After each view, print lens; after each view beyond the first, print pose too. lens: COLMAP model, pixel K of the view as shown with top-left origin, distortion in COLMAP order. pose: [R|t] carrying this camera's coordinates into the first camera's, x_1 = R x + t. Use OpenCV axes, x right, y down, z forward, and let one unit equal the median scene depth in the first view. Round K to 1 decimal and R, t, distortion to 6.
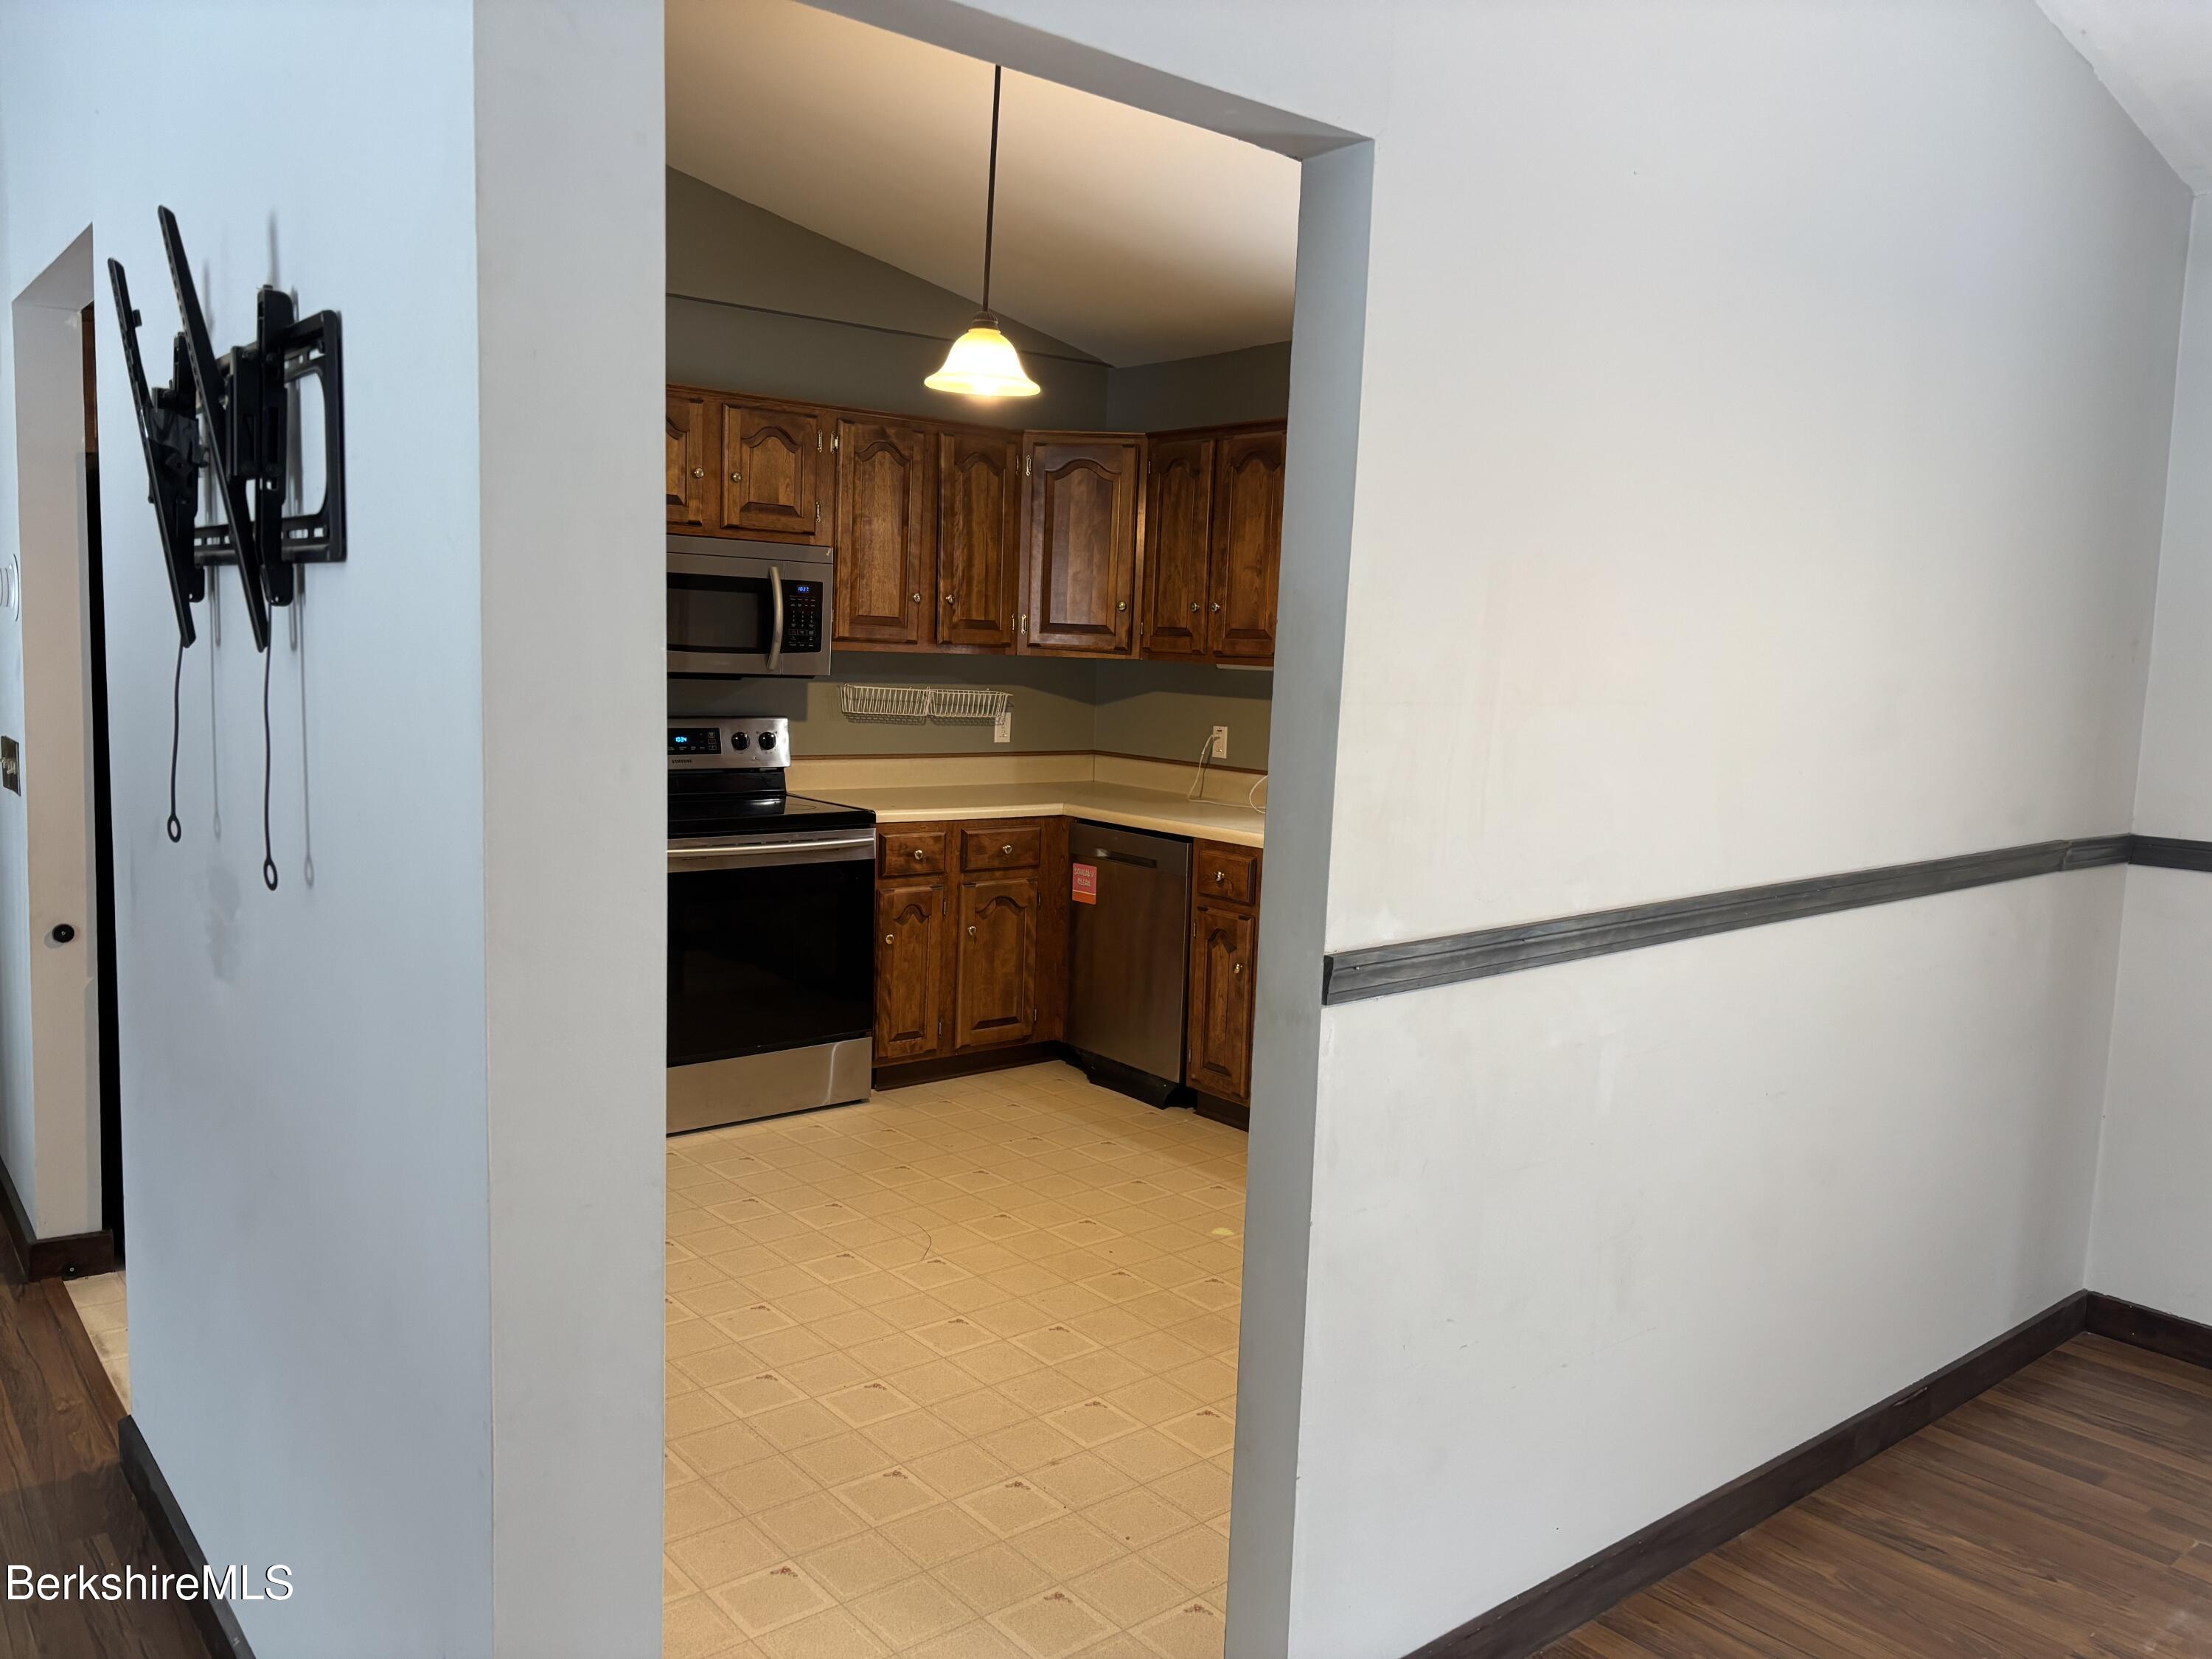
lens RADIAL K [[1680.8, 0, 1118.3], [0, 1680.8, 824.3], [0, 0, 1]] dist [0.067498, -0.073870]
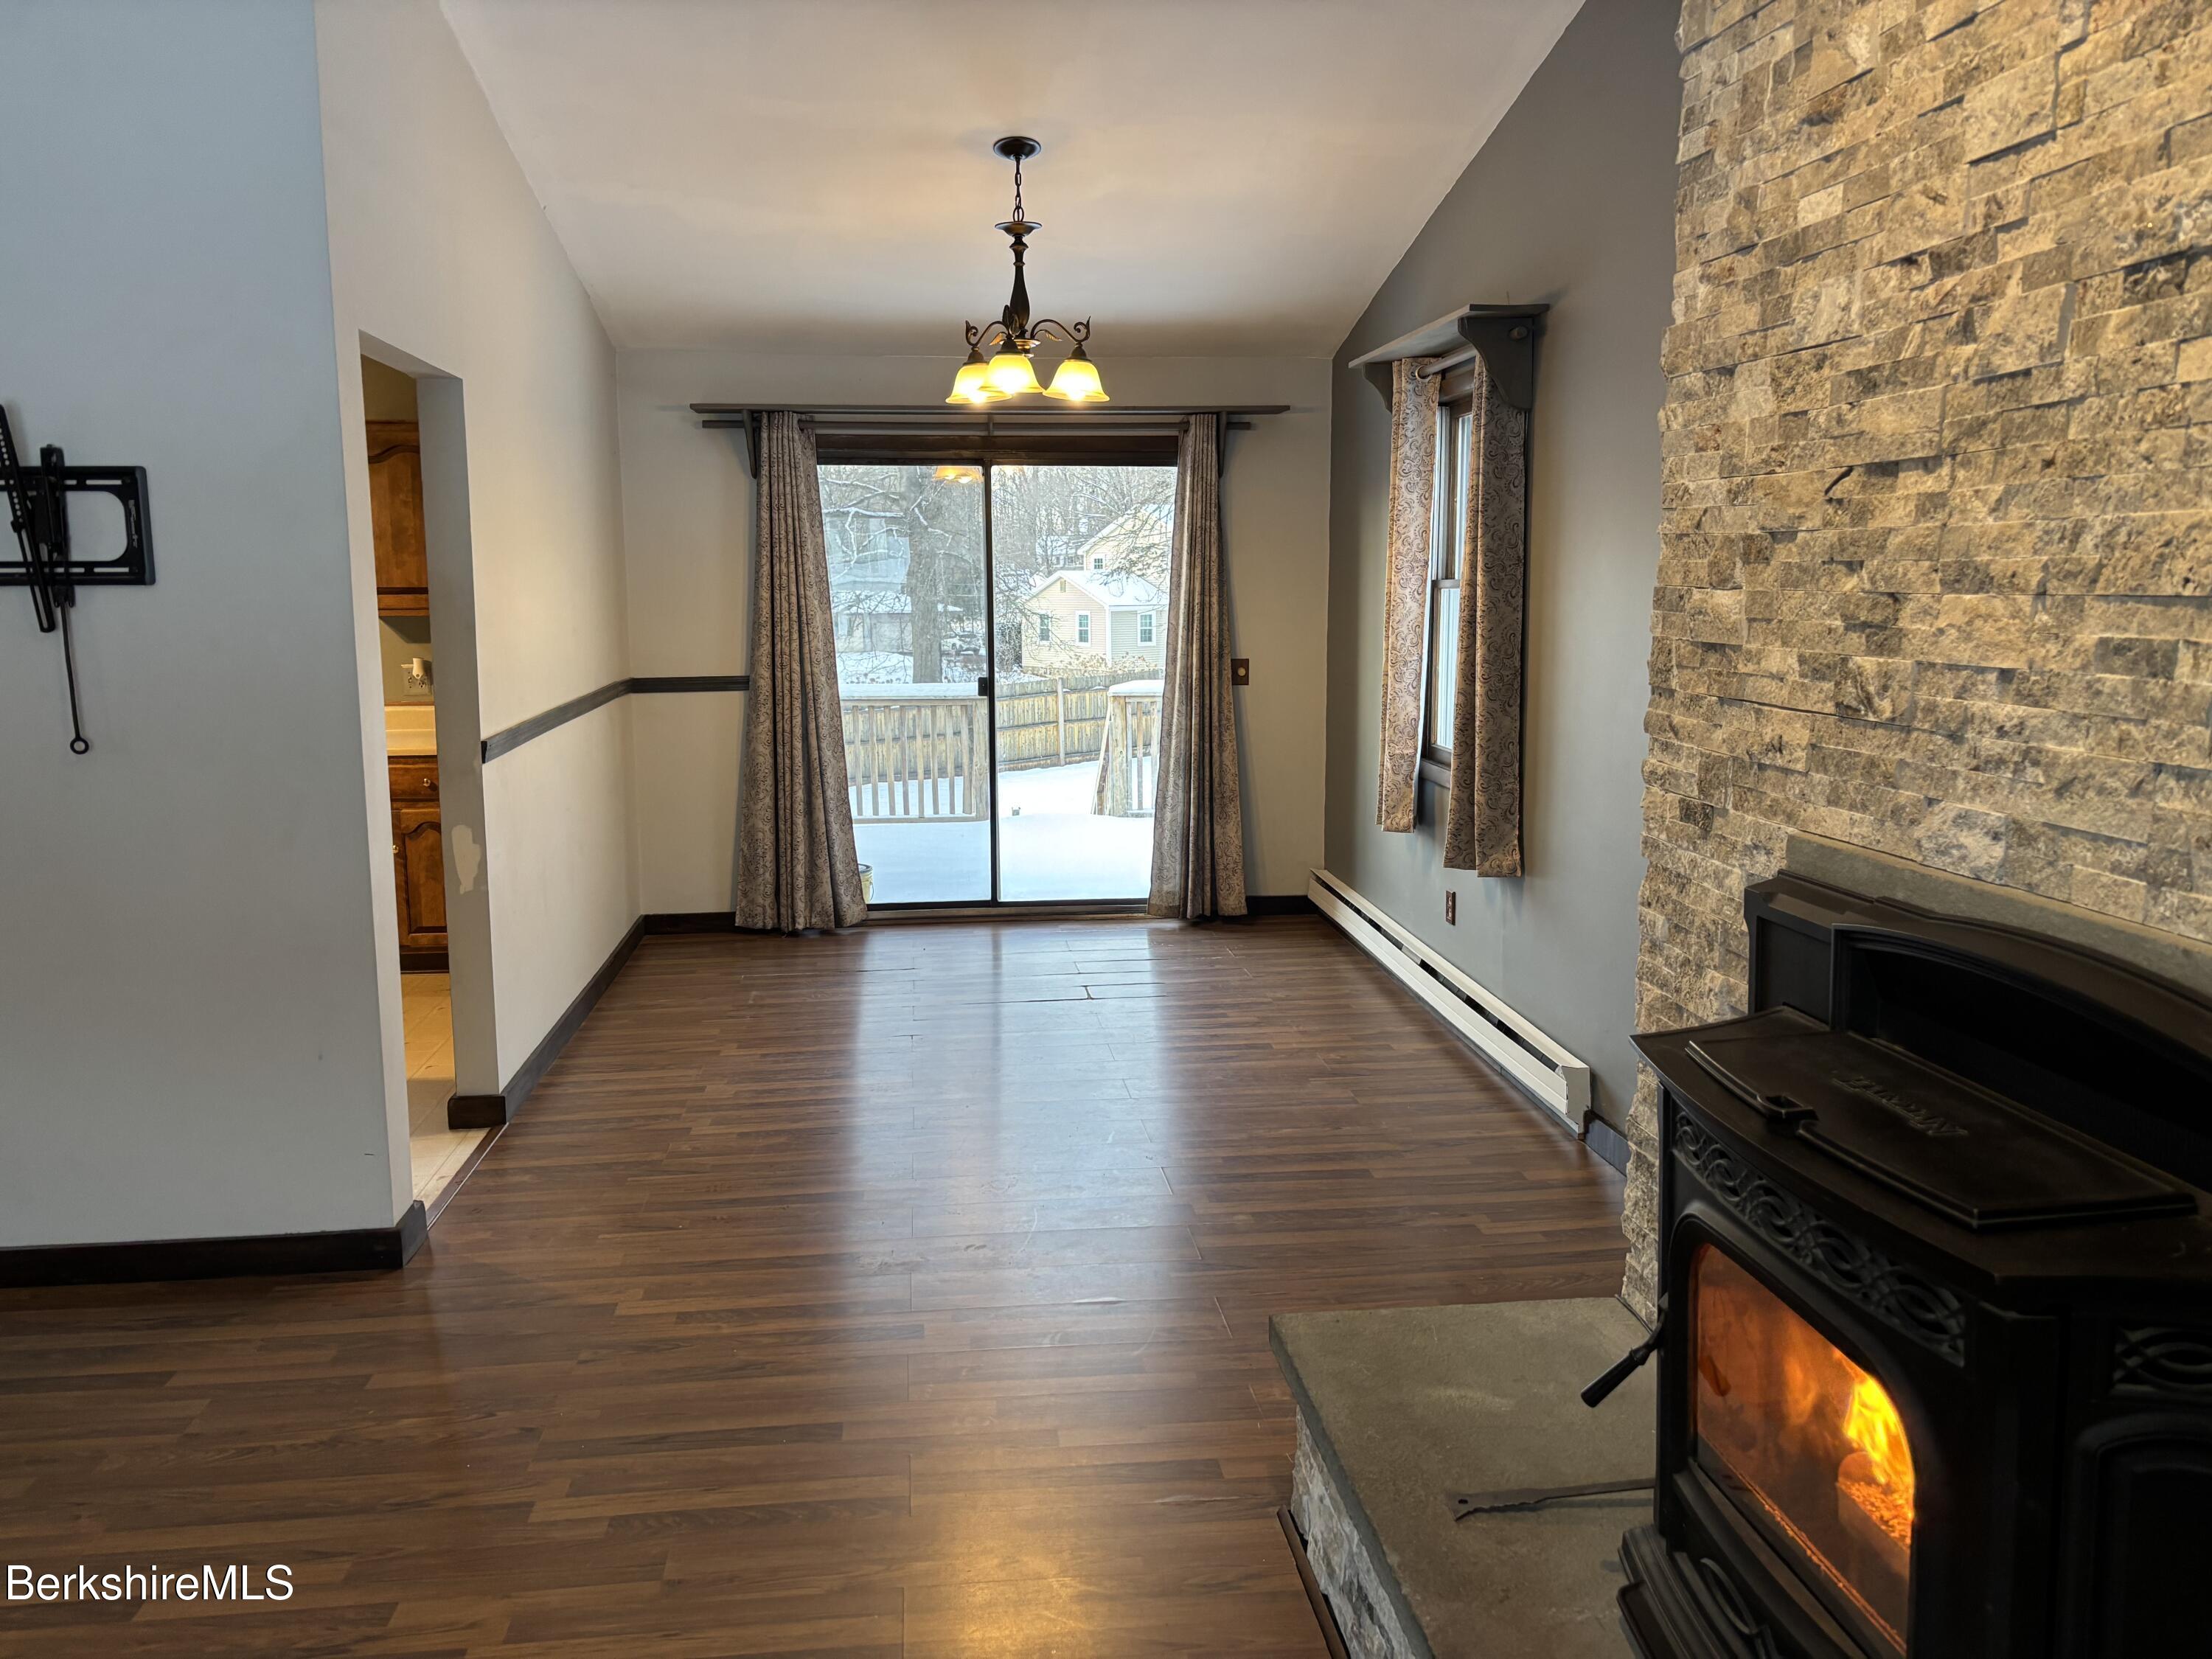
lens RADIAL K [[1680.8, 0, 1107.0], [0, 1680.8, 826.4], [0, 0, 1]] dist [0.067498, -0.073870]
pose [[0.549172, -0.160872, 0.820080, -1.258224], [0.116656, 0.986447, 0.115388, 0.027281], [-0.827528, 0.032300, 0.560495, -0.920560]]
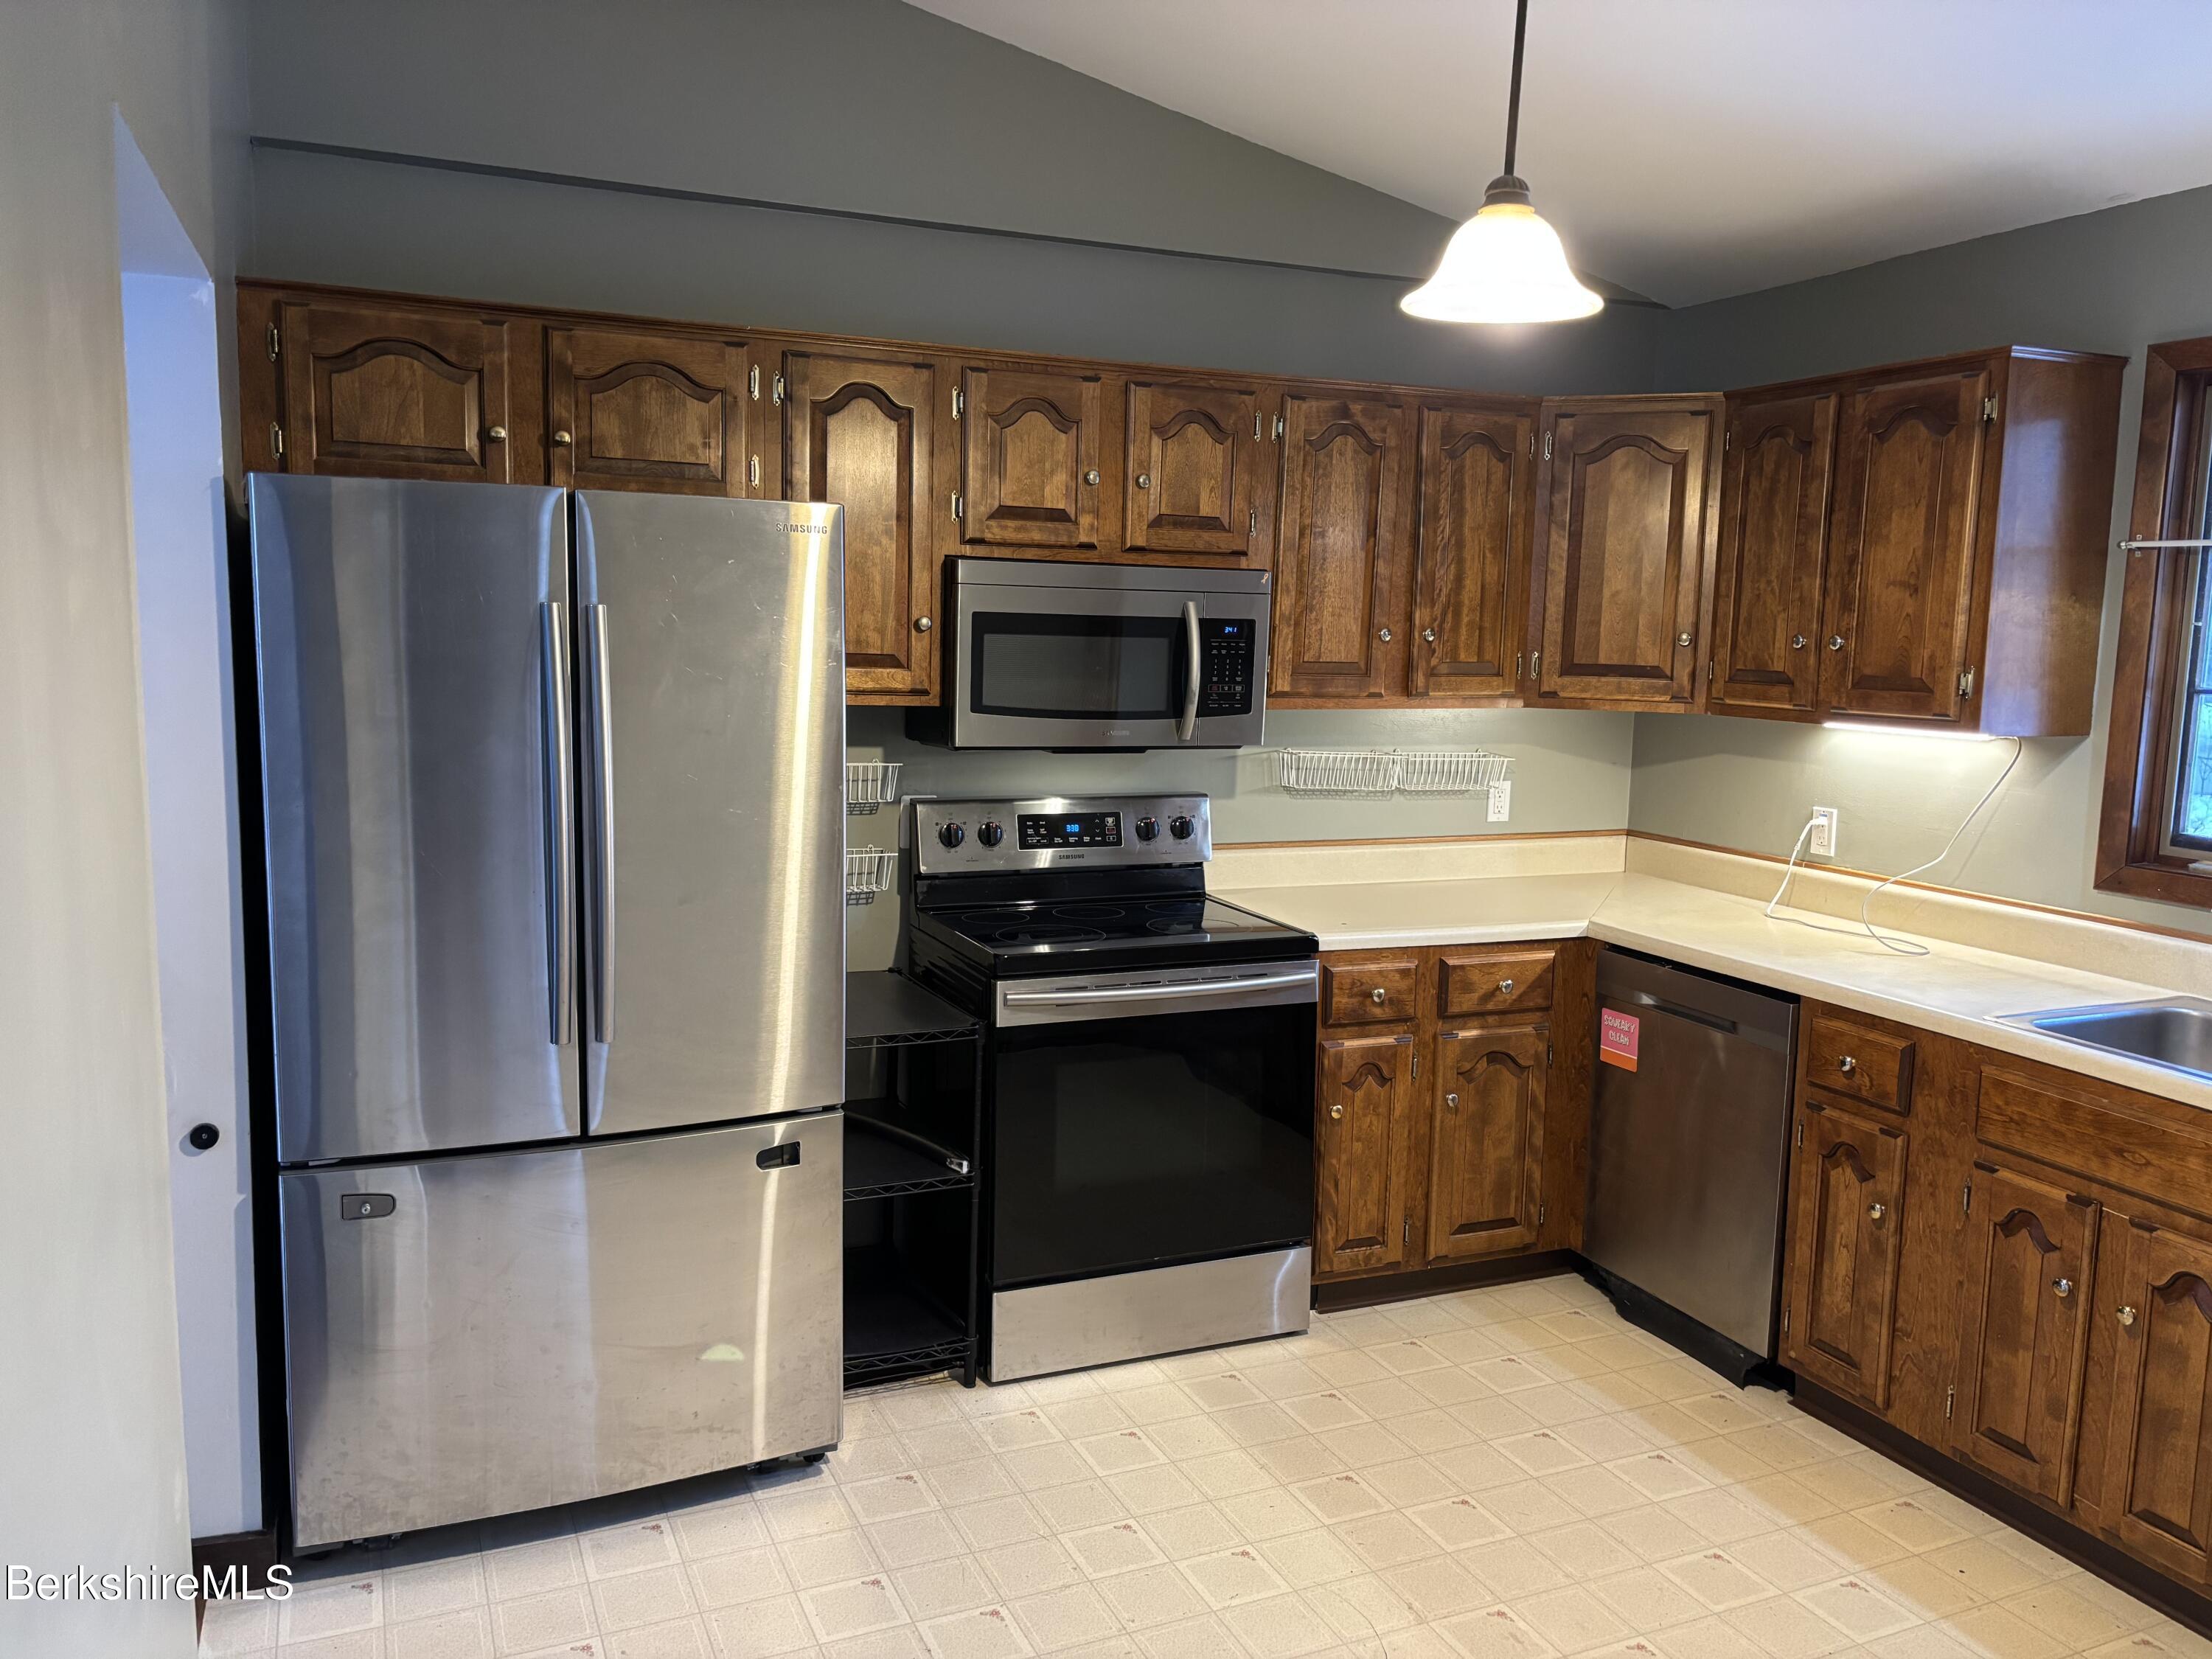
lens RADIAL K [[1680.8, 0, 1100.2], [0, 1680.8, 830.3], [0, 0, 1]] dist [0.067498, -0.073870]
pose [[0.958388, 0.020234, -0.284750, -0.029070], [-0.018855, 0.999793, 0.007585, -0.054667], [0.284844, -0.001901, 0.958572, 0.271501]]
